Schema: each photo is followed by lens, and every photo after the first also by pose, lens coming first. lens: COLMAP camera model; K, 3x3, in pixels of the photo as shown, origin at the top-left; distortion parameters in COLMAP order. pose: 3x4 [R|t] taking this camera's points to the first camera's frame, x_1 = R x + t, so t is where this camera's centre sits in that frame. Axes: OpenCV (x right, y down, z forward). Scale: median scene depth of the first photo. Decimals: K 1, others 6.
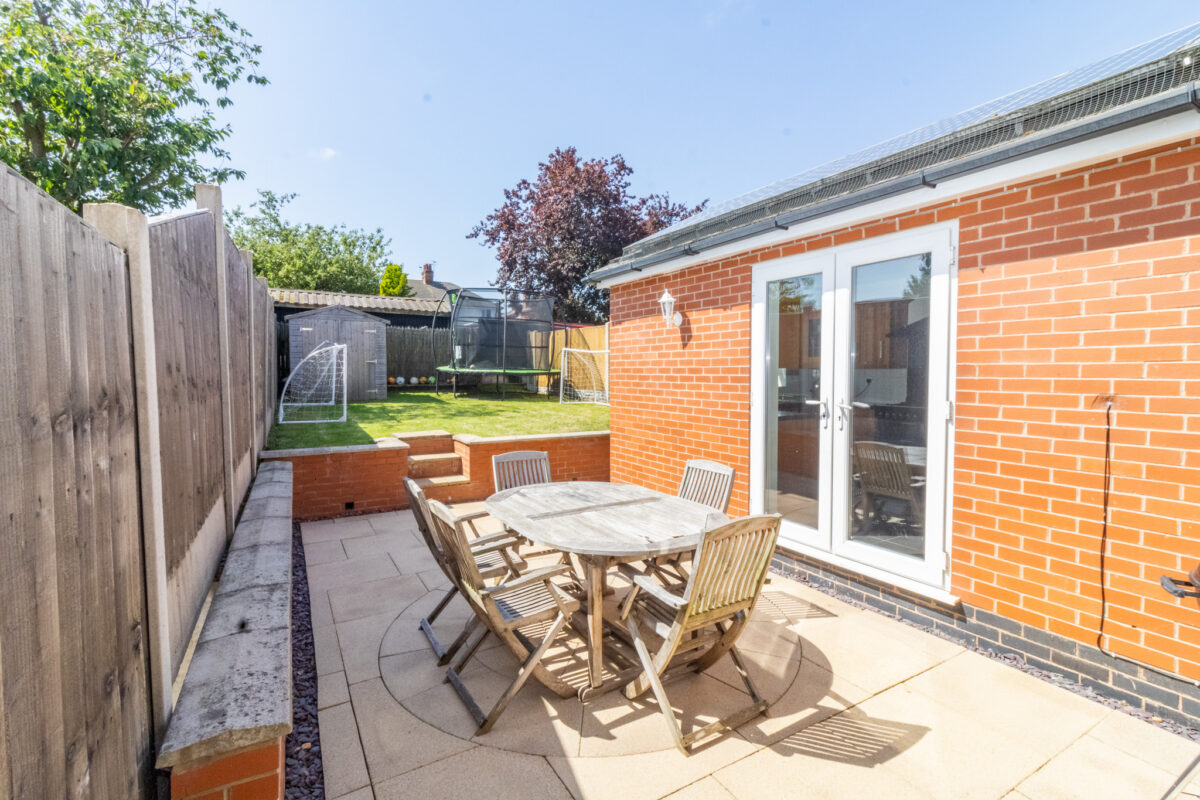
lens RADIAL K [[560.0, 0, 602.0], [0, 560.0, 391.3], [0, 0, 1]] dist [0.001935, 0.000462]
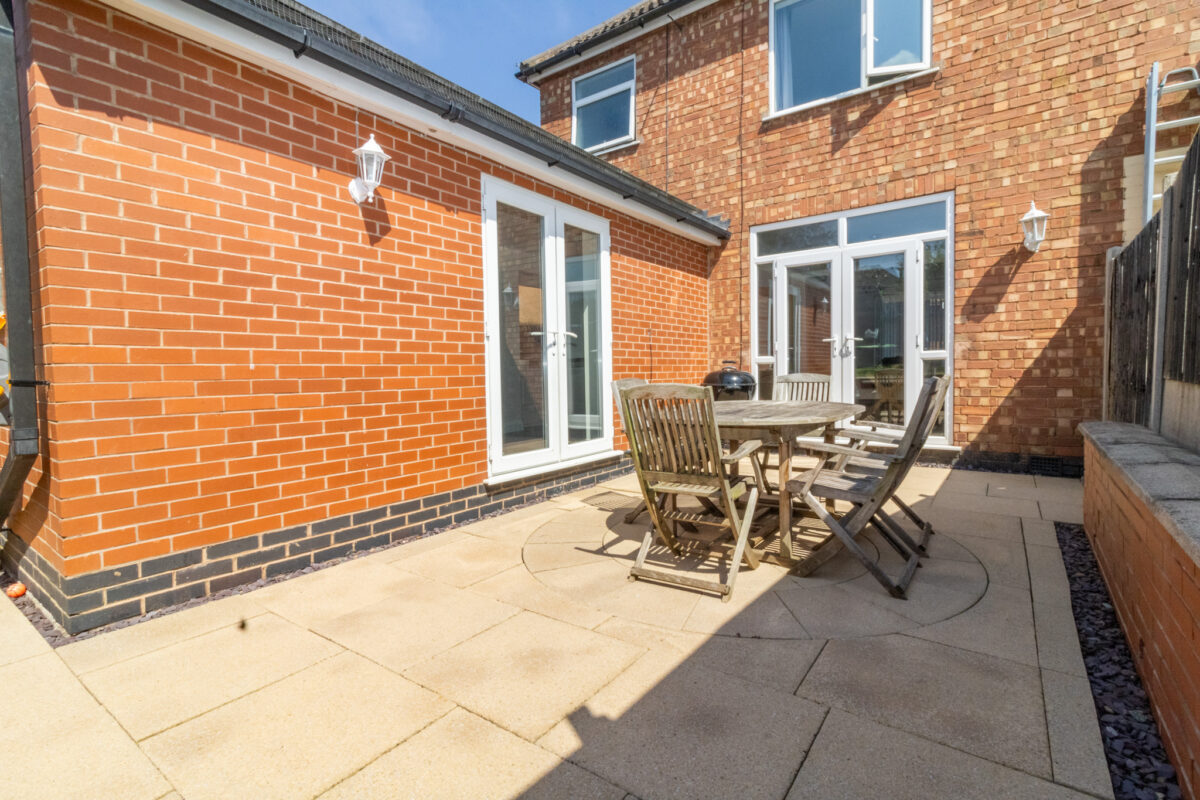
lens RADIAL K [[565.8, 0, 594.2], [0, 565.8, 393.3], [0, 0, 1]] dist [0.002288, -0.000463]
pose [[-0.406294, -0.027575, 0.913326, -0.211981], [0.047901, 0.997527, 0.051426, 0.026691], [-0.912486, 0.064643, -0.403968, 0.425052]]
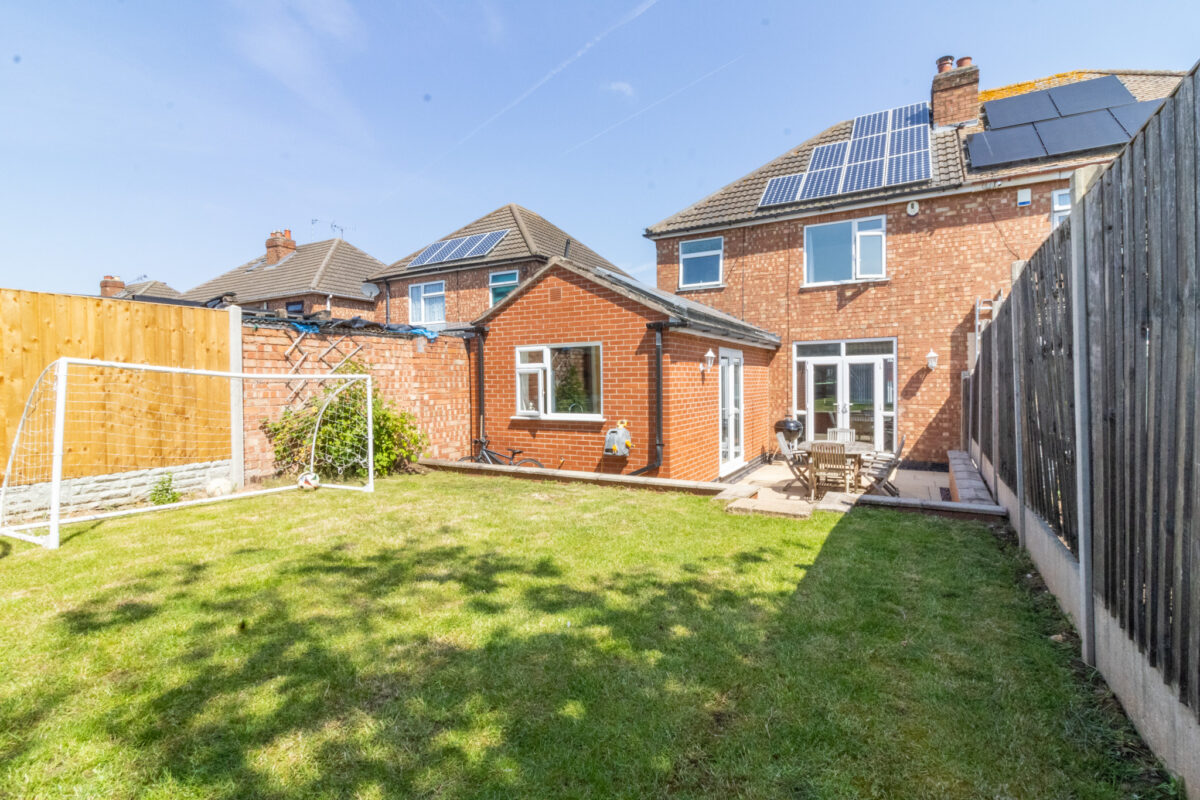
lens RADIAL K [[560.0, 0, 602.0], [0, 560.0, 391.3], [0, 0, 1]] dist [0.001935, 0.000462]
pose [[-0.512894, -0.009090, 0.858404, -0.463424], [0.040702, 0.998562, 0.034894, -0.058014], [-0.857487, 0.052836, -0.511786, 0.876736]]
